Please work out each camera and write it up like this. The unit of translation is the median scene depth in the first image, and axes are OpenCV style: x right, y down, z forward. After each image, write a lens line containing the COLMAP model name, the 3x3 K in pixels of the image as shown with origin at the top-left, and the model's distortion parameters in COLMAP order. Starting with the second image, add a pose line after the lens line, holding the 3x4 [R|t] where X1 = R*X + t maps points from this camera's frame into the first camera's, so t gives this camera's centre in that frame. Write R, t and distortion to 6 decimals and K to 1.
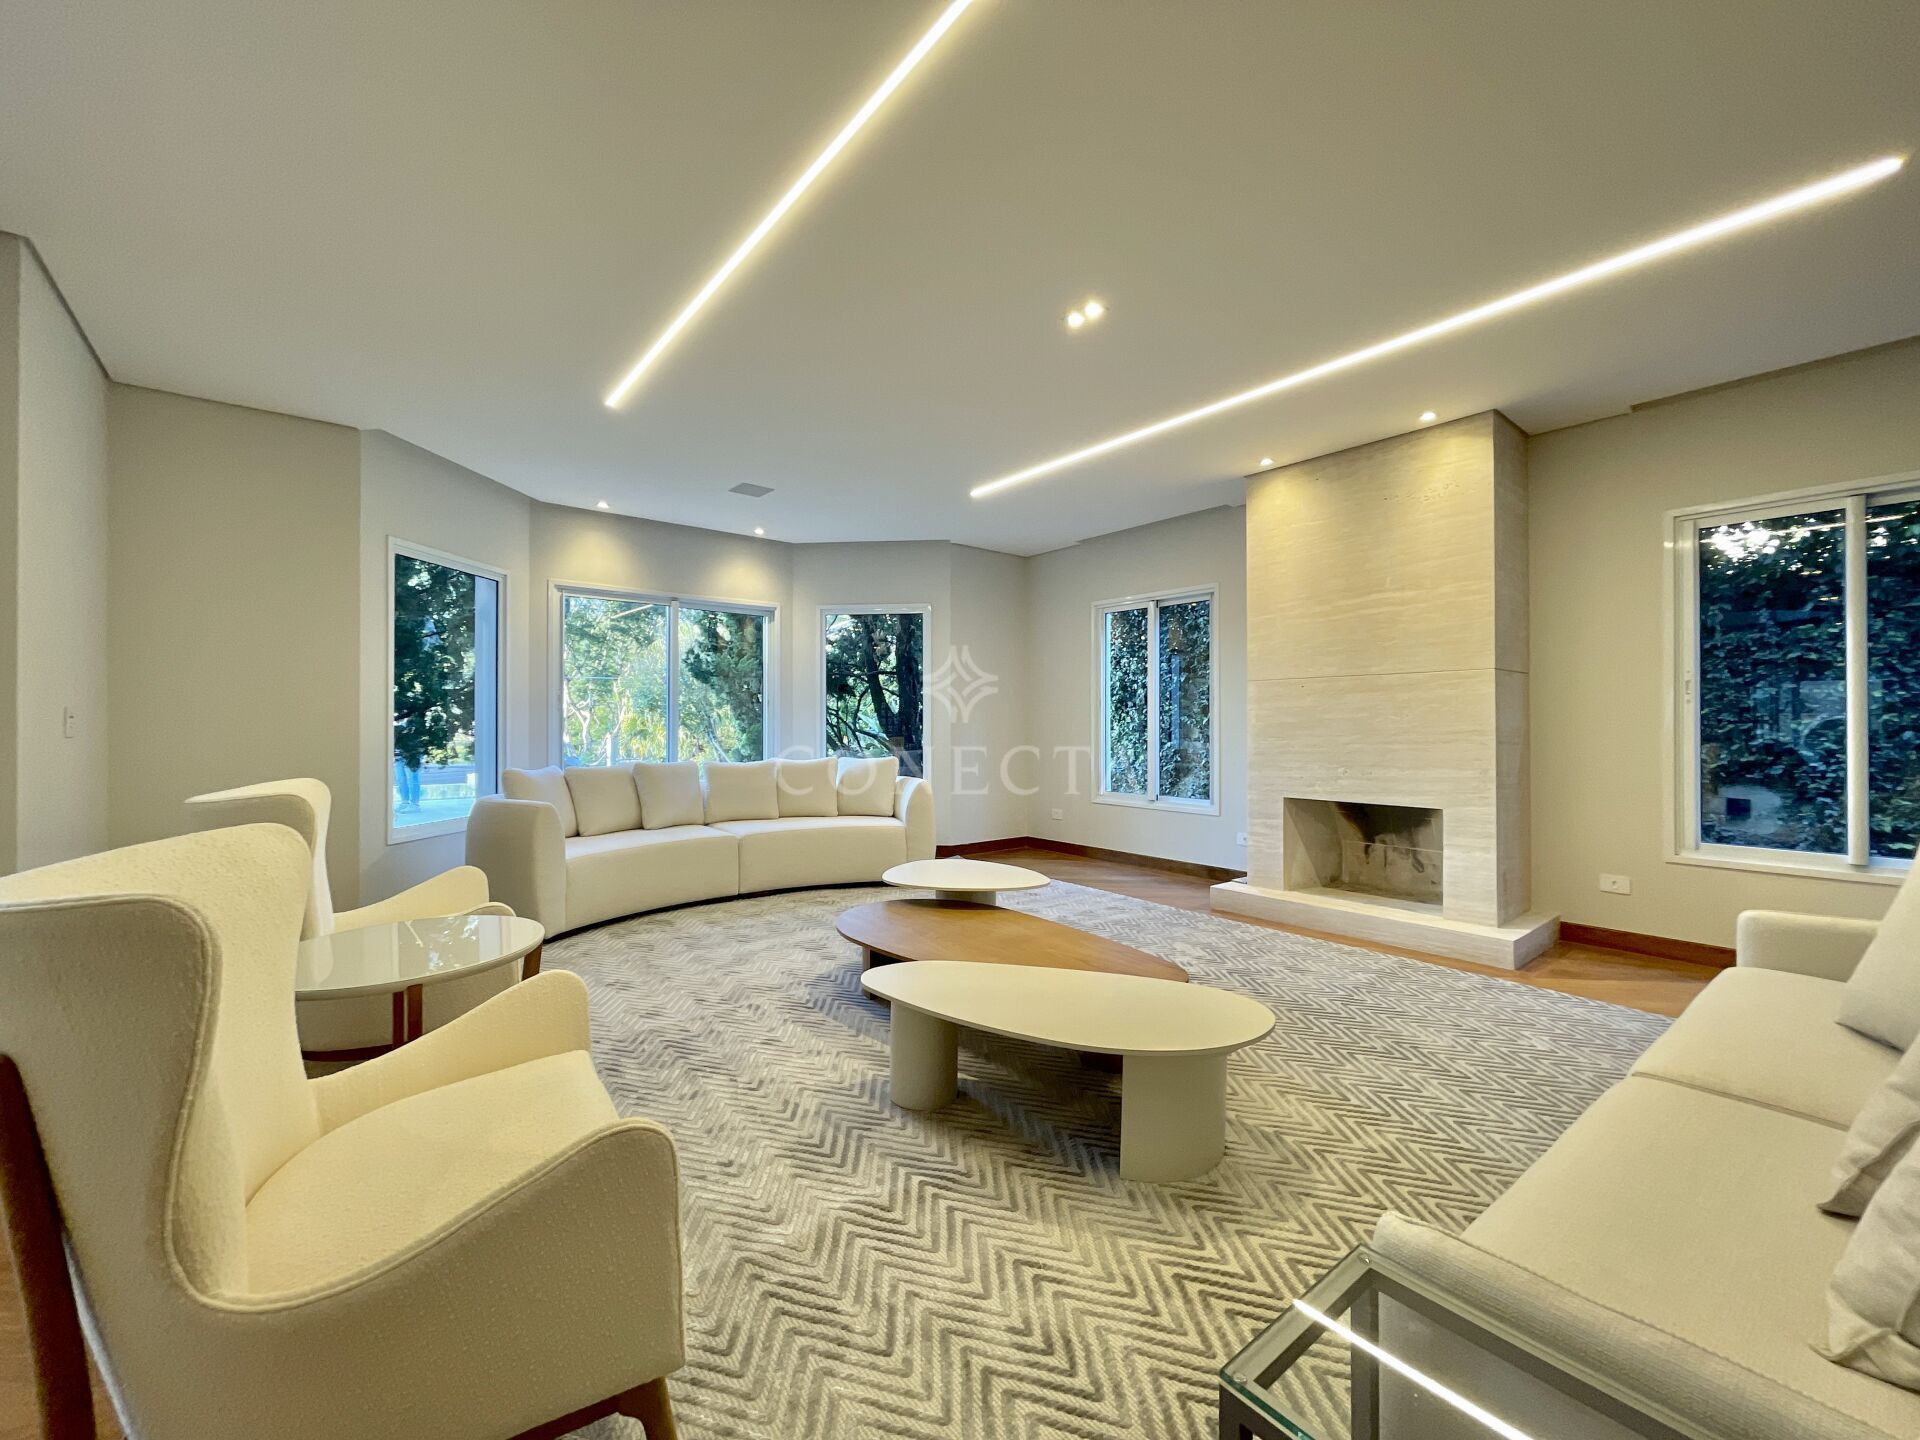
lens RADIAL K [[776.4, 0, 960.0], [0, 776.4, 720.0], [0, 0, 1]] dist [-0.001108, -0.000100]
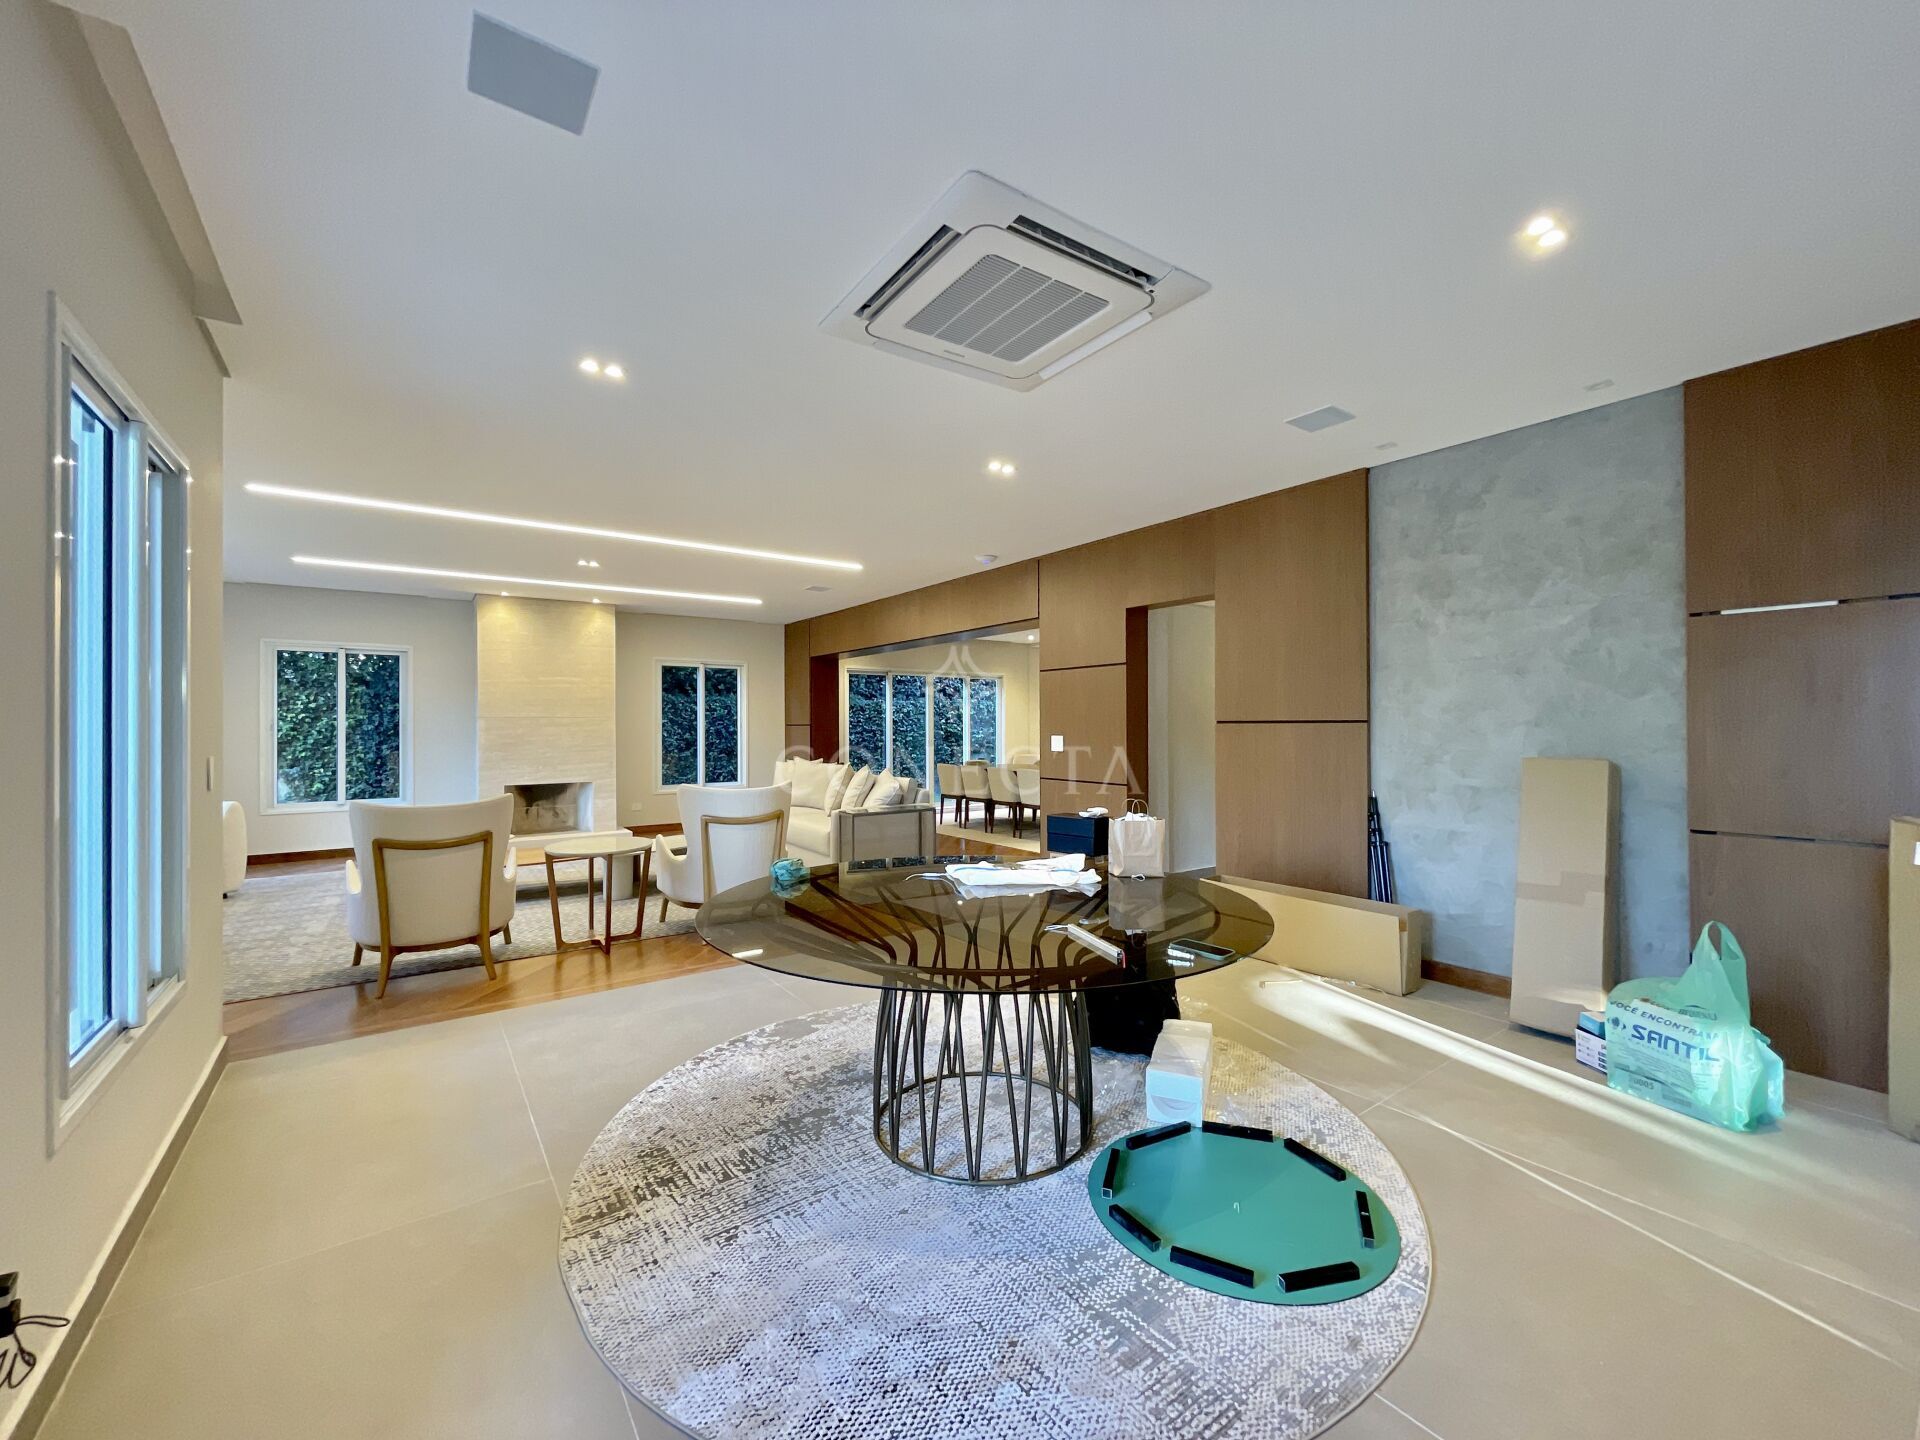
lens RADIAL K [[776.4, 0, 960.0], [0, 776.4, 720.0], [0, 0, 1]] dist [-0.001108, -0.000100]
pose [[0.069764, 0.007596, 0.997535, -1.280296], [-0.002008, 0.999970, -0.007474, -0.037156], [-0.997562, -0.001481, 0.069777, -0.146049]]
